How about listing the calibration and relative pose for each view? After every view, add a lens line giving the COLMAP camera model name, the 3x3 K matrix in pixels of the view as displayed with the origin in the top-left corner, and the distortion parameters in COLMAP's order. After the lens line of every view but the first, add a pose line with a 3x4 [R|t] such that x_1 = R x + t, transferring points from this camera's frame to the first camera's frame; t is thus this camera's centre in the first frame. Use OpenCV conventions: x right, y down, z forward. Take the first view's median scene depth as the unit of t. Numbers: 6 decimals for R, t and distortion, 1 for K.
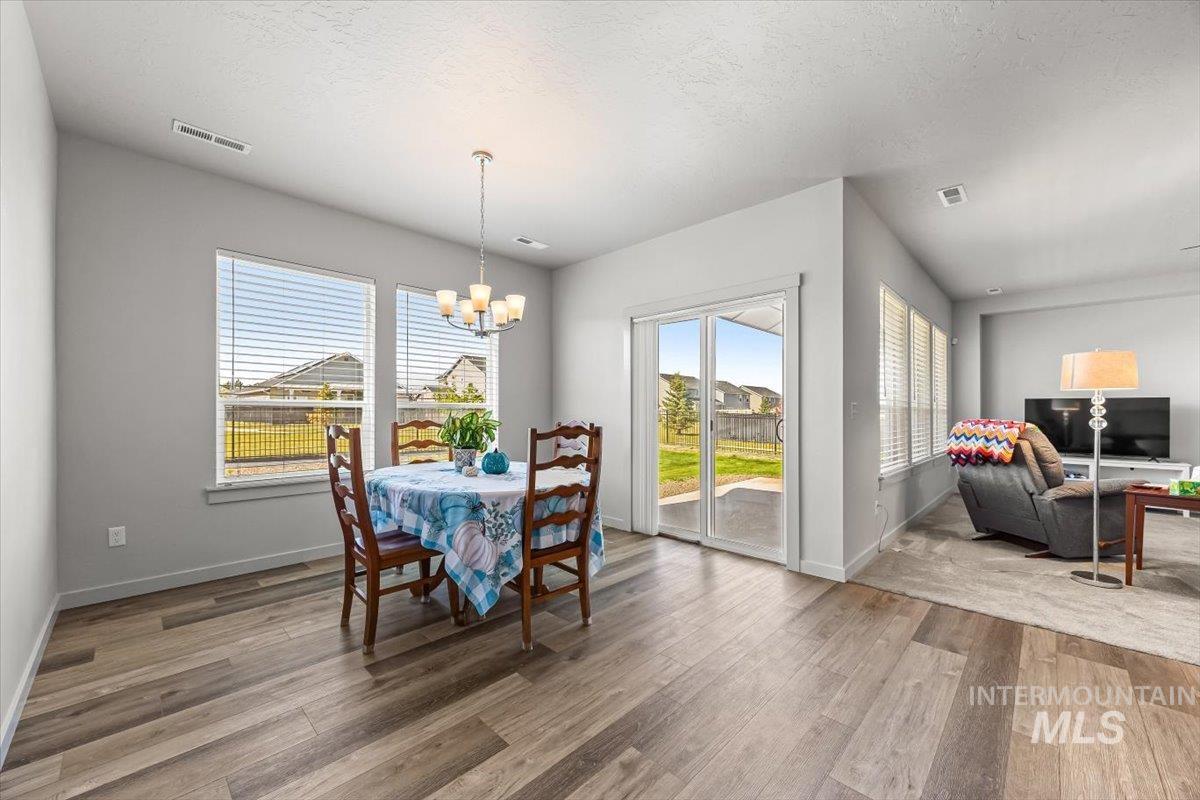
lens RADIAL K [[457.6, 0, 598.4], [0, 457.6, 406.2], [0, 0, 1]] dist [-0.003161, -0.000232]
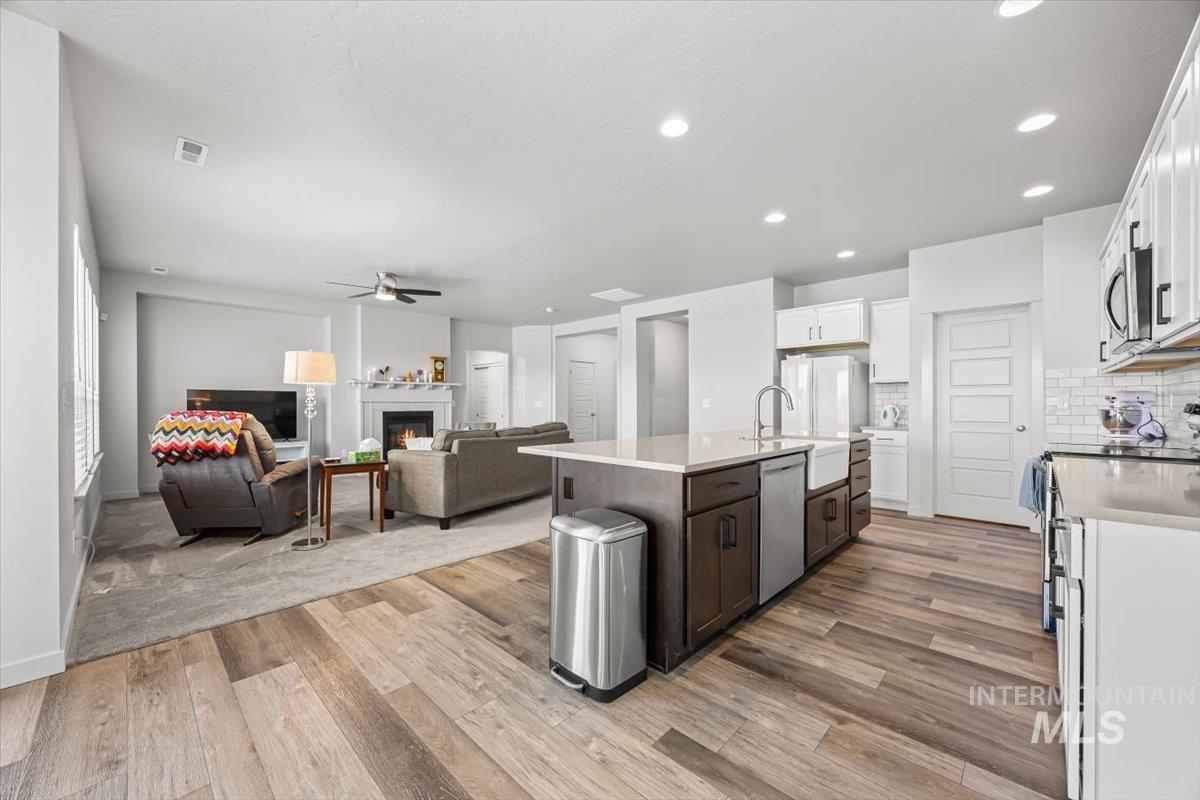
lens RADIAL K [[457.6, 0, 594.2], [0, 457.6, 400.4], [0, 0, 1]] dist [-0.003161, -0.000232]
pose [[-0.003477, 0.002790, 0.999990, -0.084973], [-0.010769, 0.999938, -0.002828, 0.002370], [-0.999936, -0.010779, -0.003447, 0.232909]]
